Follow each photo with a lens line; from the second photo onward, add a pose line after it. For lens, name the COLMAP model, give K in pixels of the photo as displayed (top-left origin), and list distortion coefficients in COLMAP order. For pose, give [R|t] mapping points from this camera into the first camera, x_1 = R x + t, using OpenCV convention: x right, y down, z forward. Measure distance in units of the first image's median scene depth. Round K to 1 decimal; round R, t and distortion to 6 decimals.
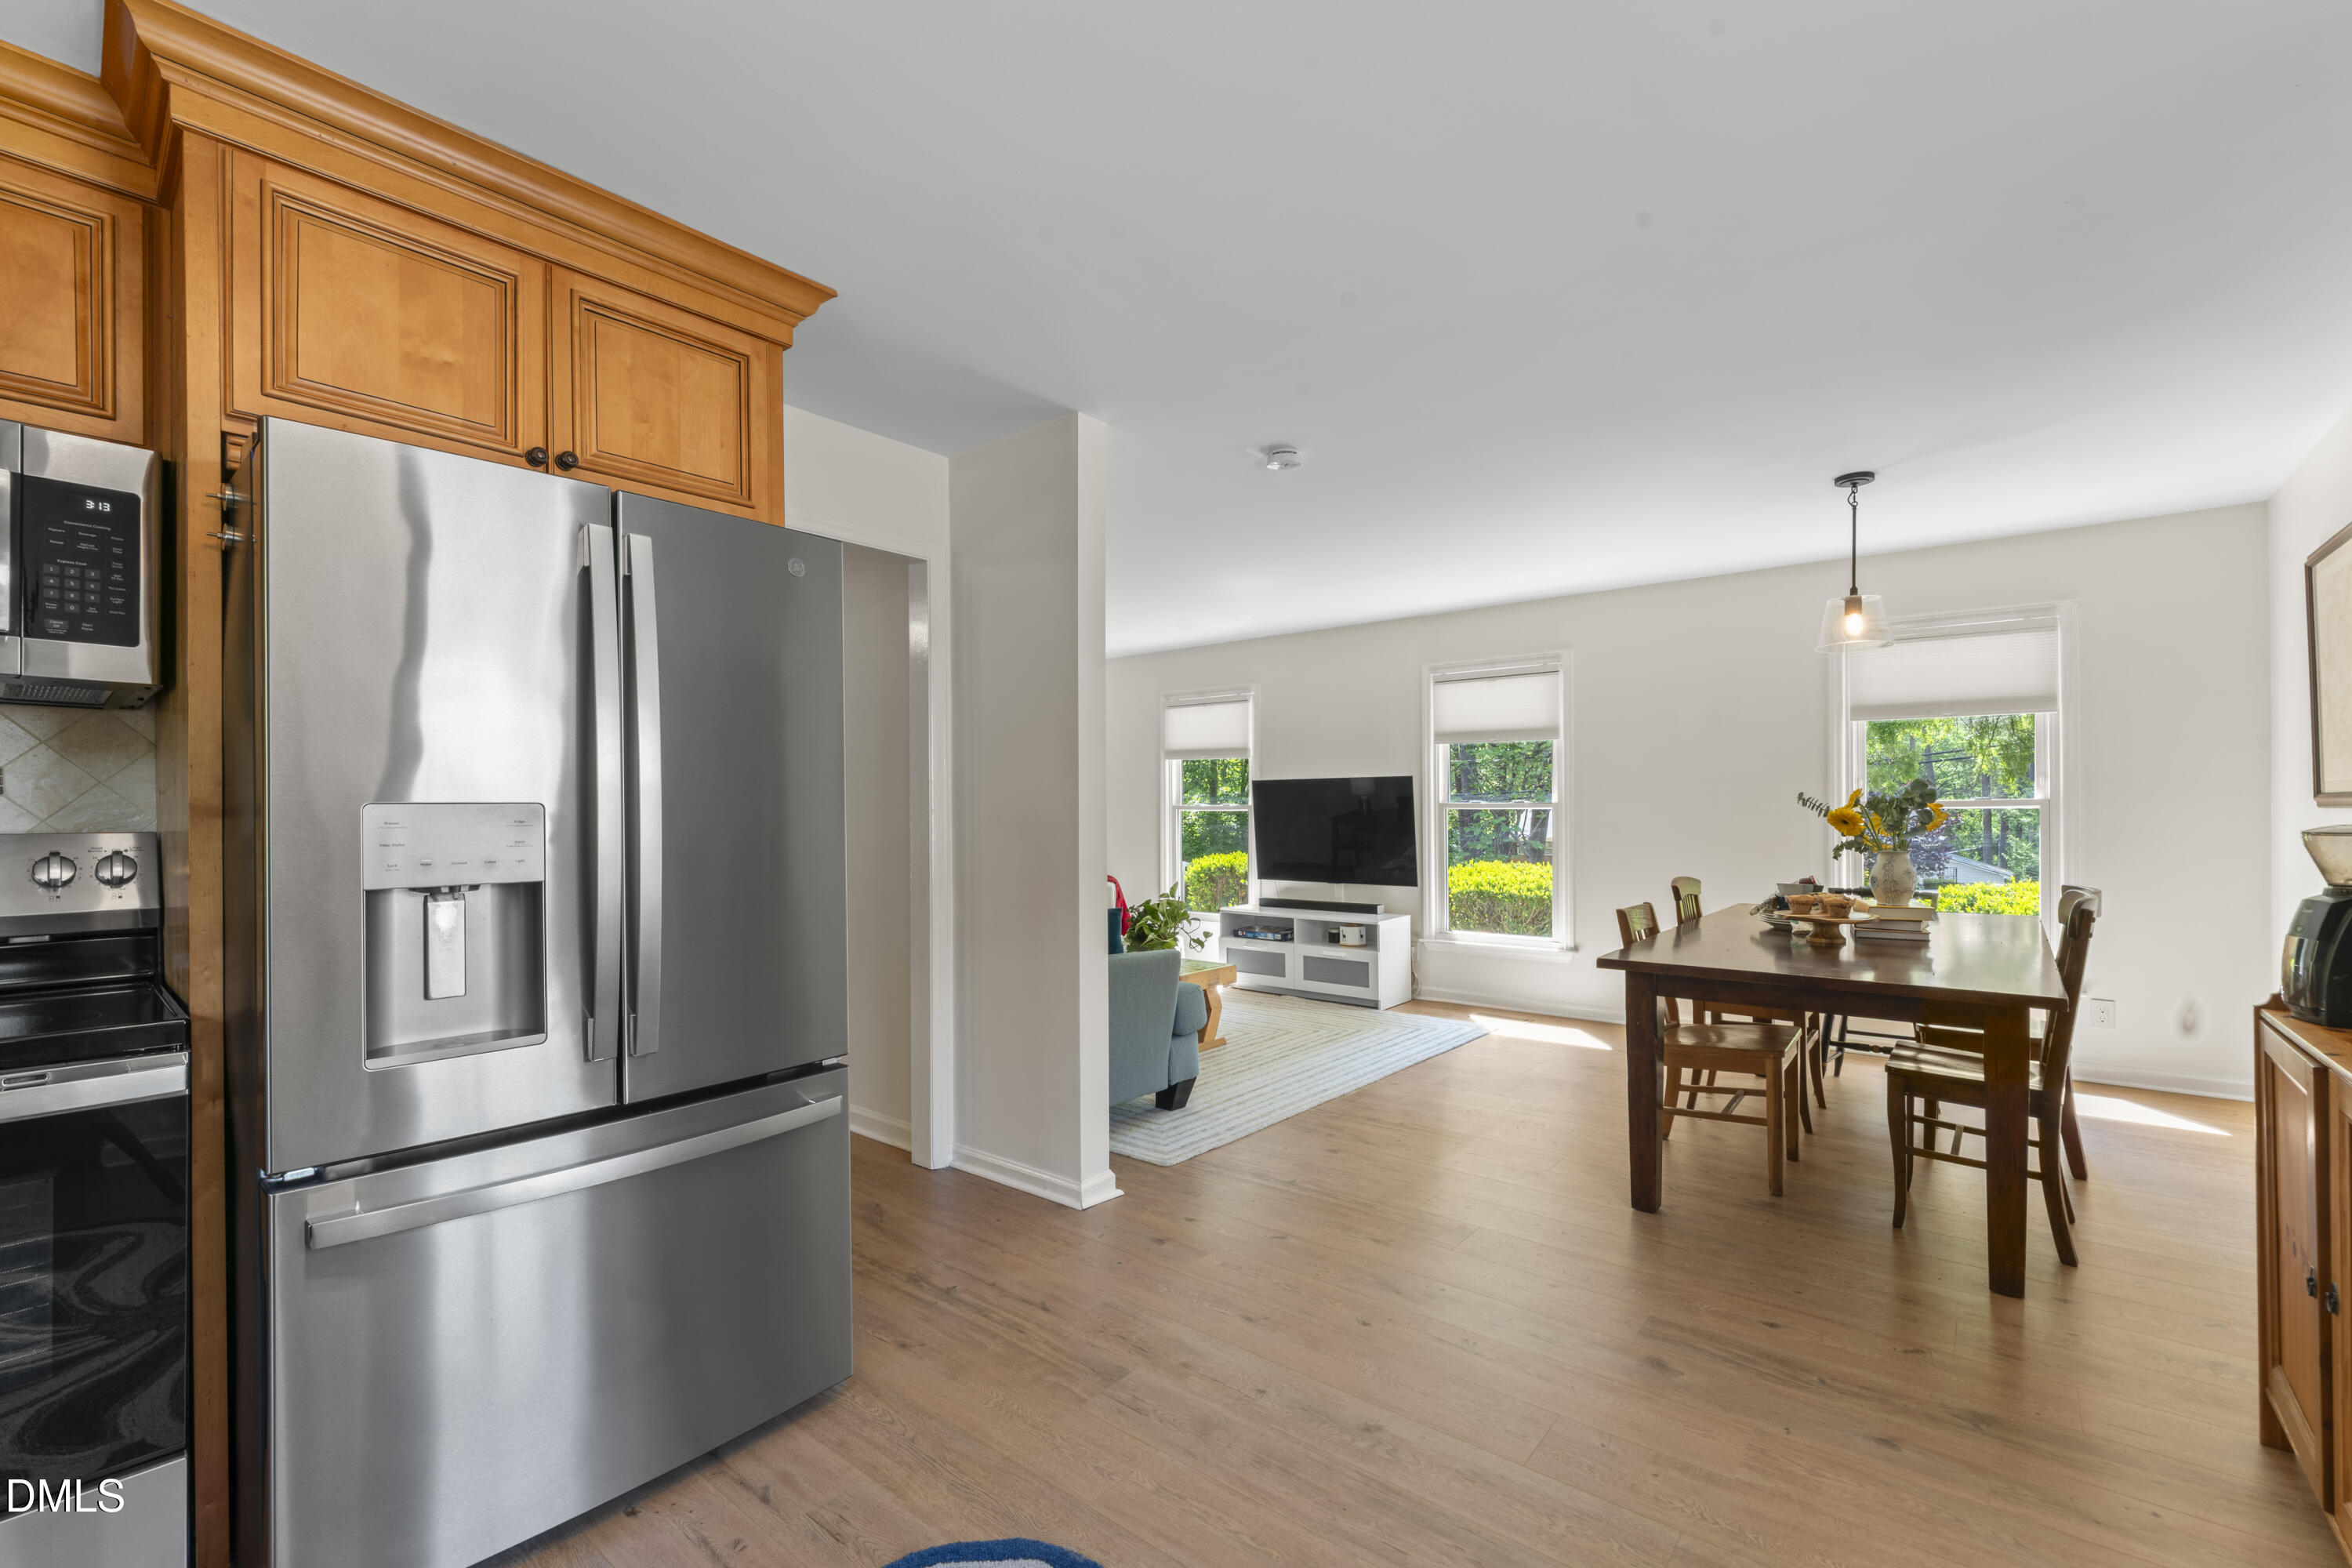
lens RADIAL K [[1009.3, 0, 1176.0], [0, 1009.3, 784.0], [0, 0, 1]] dist [-0.002196, -0.000567]
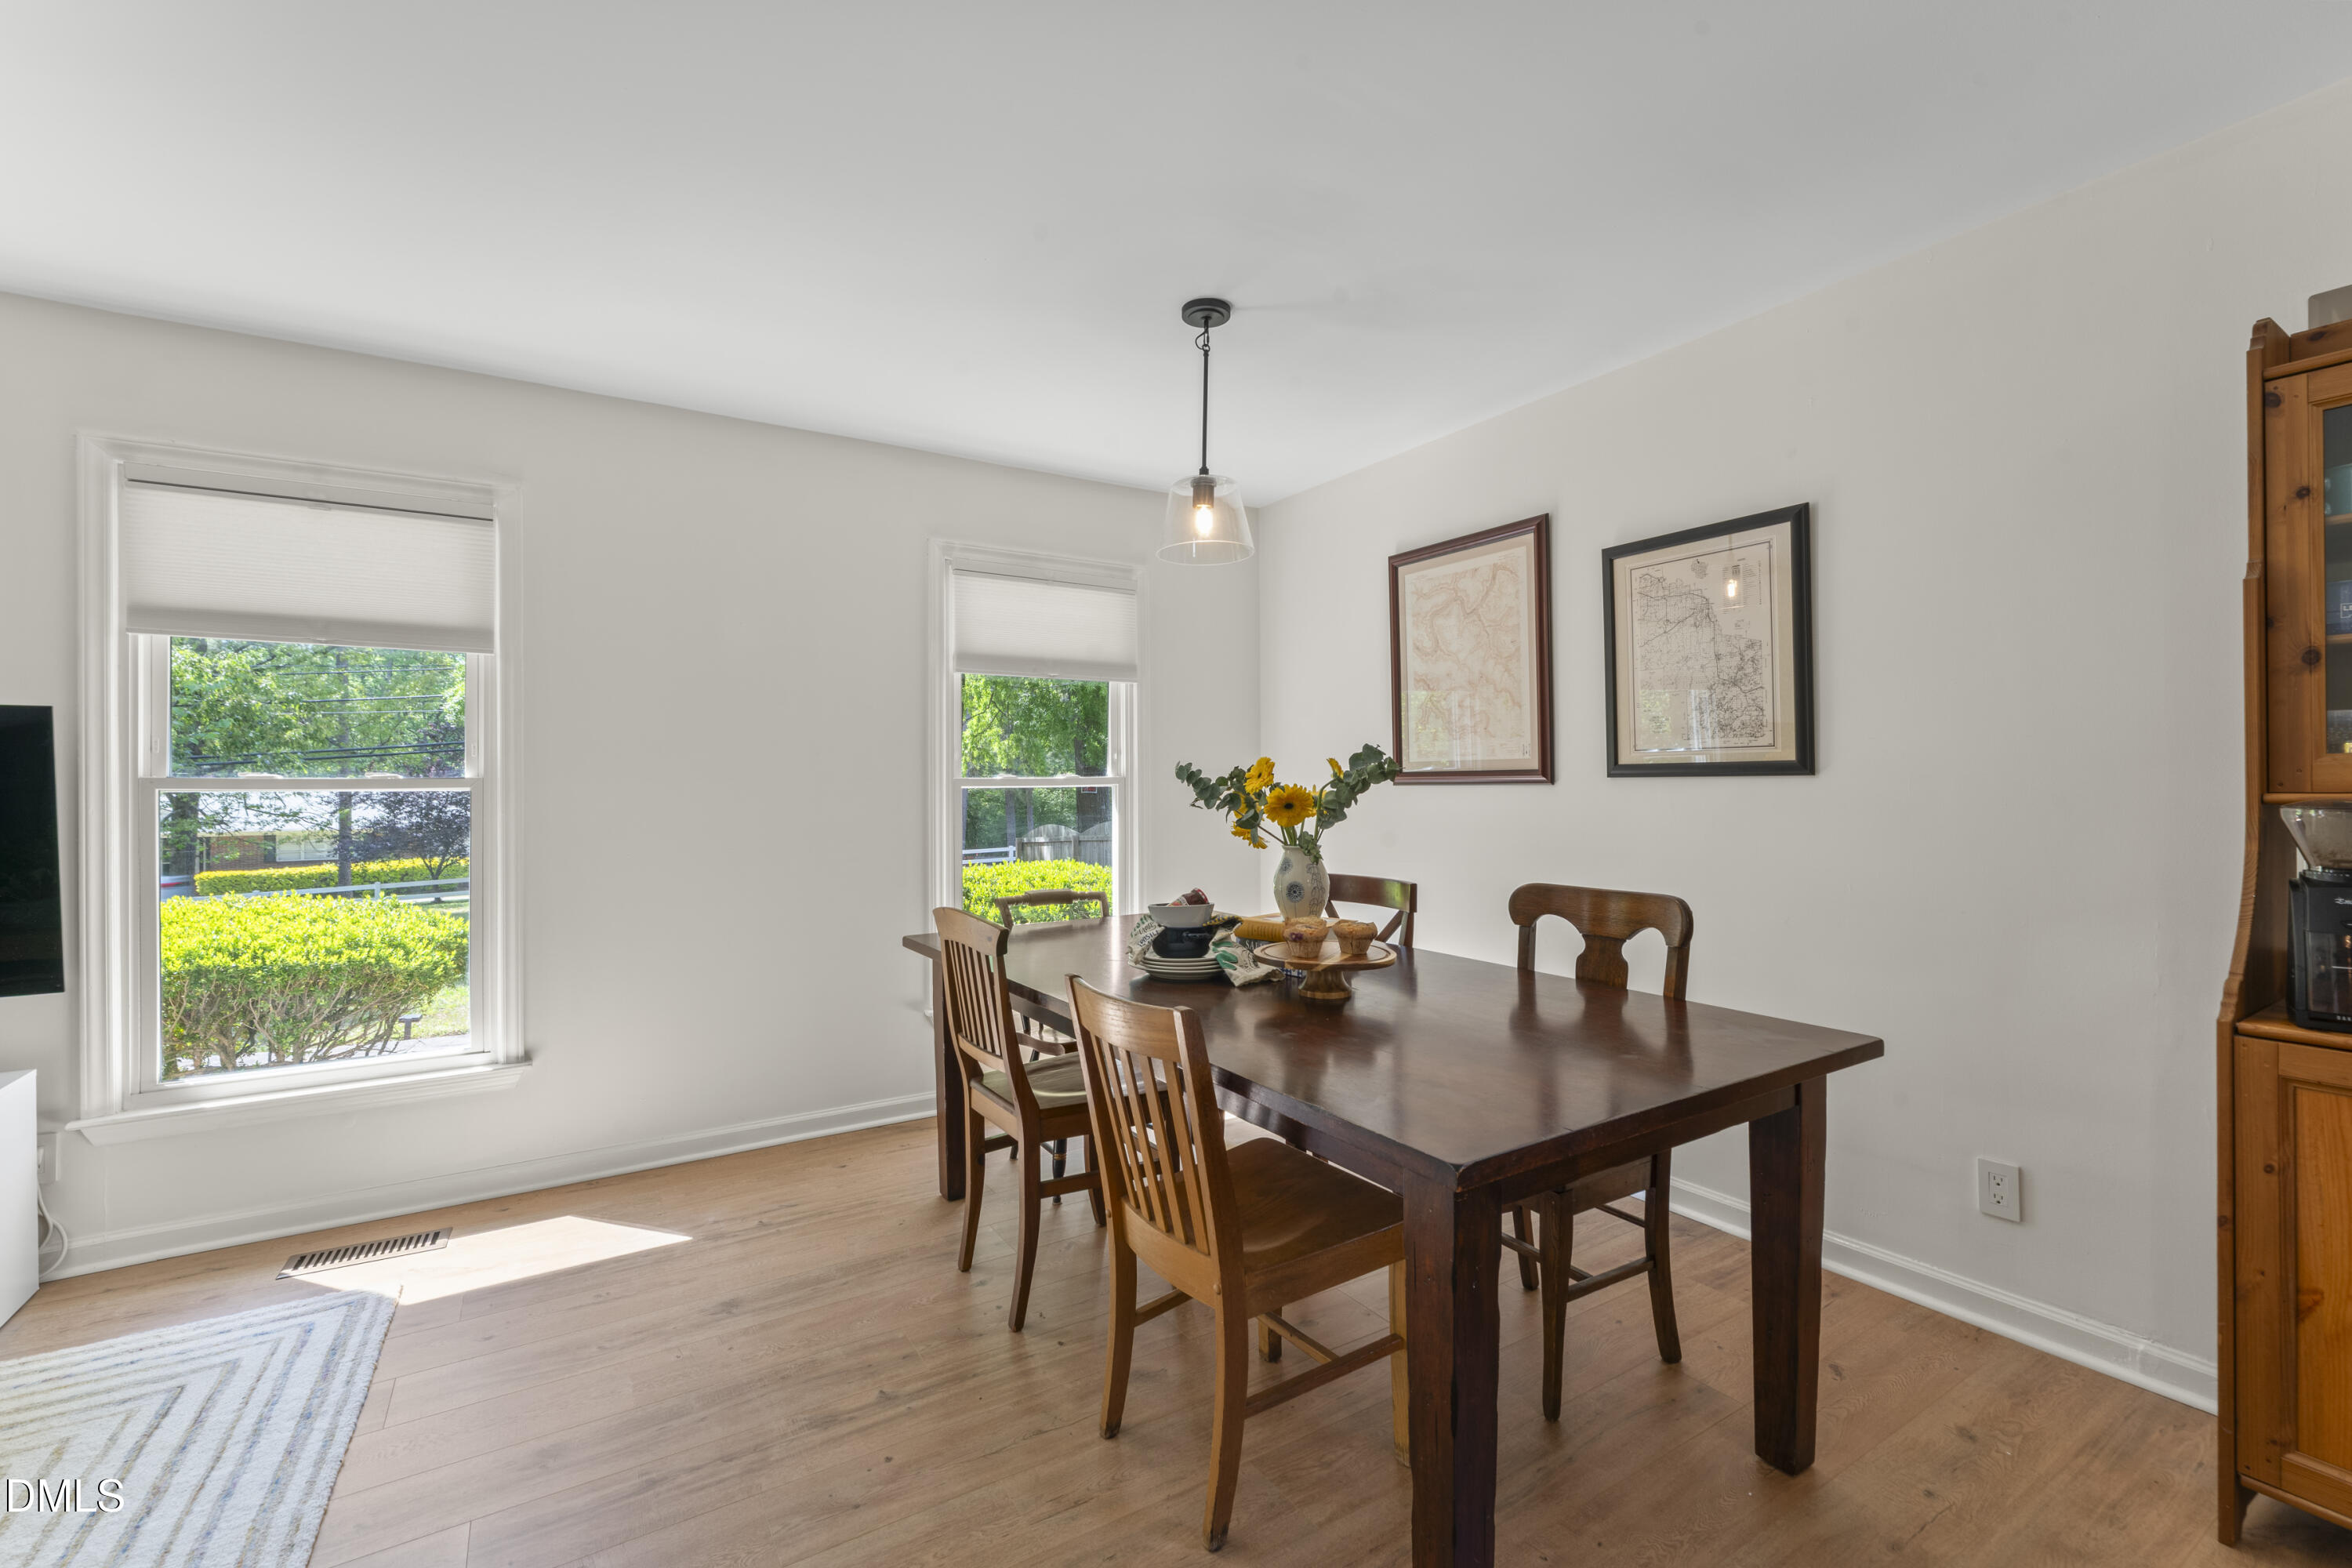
lens RADIAL K [[1009.3, 0, 1176.0], [0, 1009.3, 784.0], [0, 0, 1]] dist [-0.002196, -0.000567]
pose [[0.310842, 0.004385, 0.950451, 0.002702], [-0.018719, 0.999824, 0.001509, 0.013465], [-0.950277, -0.018260, 0.310870, 0.481449]]
